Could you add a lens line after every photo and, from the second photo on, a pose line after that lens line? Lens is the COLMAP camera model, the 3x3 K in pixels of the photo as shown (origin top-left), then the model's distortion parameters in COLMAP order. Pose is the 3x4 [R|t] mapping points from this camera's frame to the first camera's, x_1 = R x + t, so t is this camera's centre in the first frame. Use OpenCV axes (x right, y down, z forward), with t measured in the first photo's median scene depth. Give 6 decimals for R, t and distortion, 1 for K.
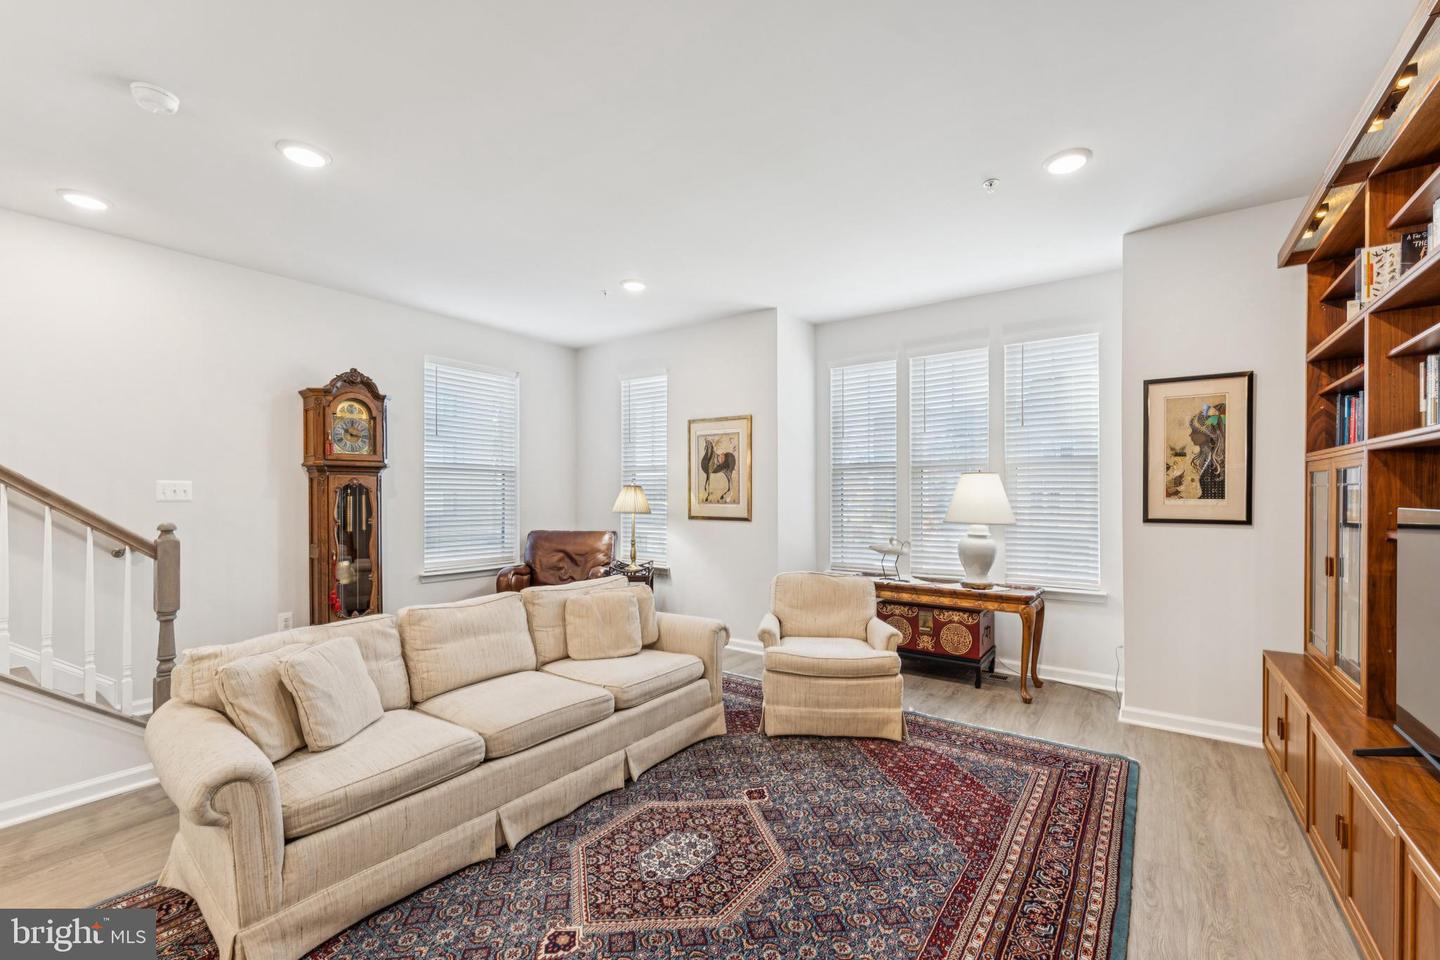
lens RADIAL K [[589.0, 0, 721.6], [0, 589.0, 491.0], [0, 0, 1]] dist [0.001016, -0.000212]
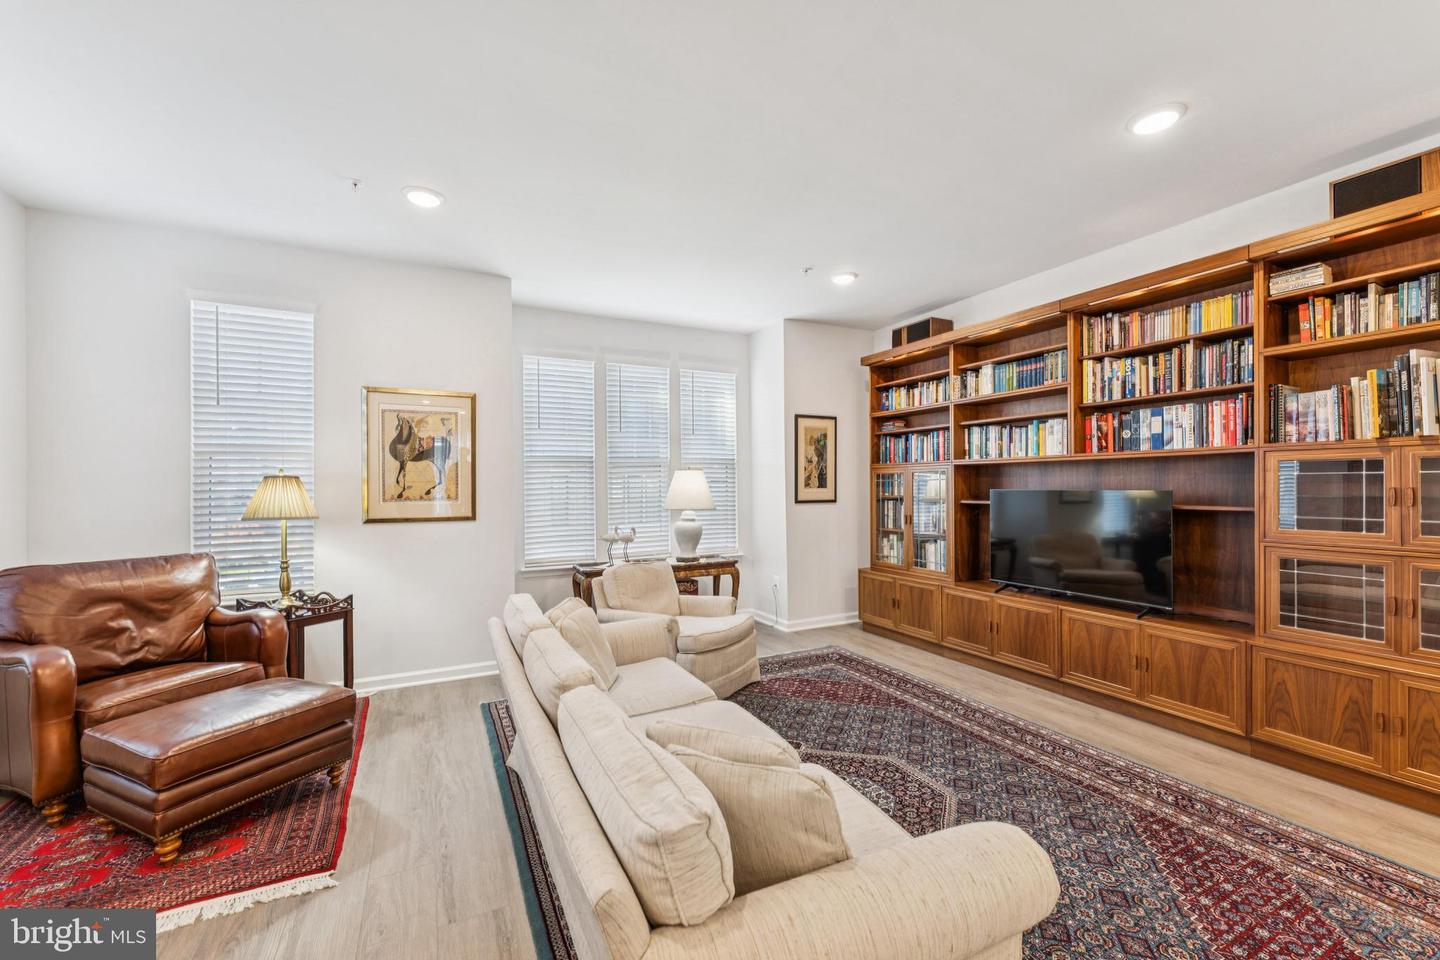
lens RADIAL K [[589.0, 0, 712.4], [0, 589.0, 481.6], [0, 0, 1]] dist [0.001016, -0.000212]
pose [[0.463366, 0.001590, 0.886166, -0.820782], [0.001994, 0.999994, -0.002837, -0.001050], [-0.886165, 0.003082, 0.463360, 0.472322]]
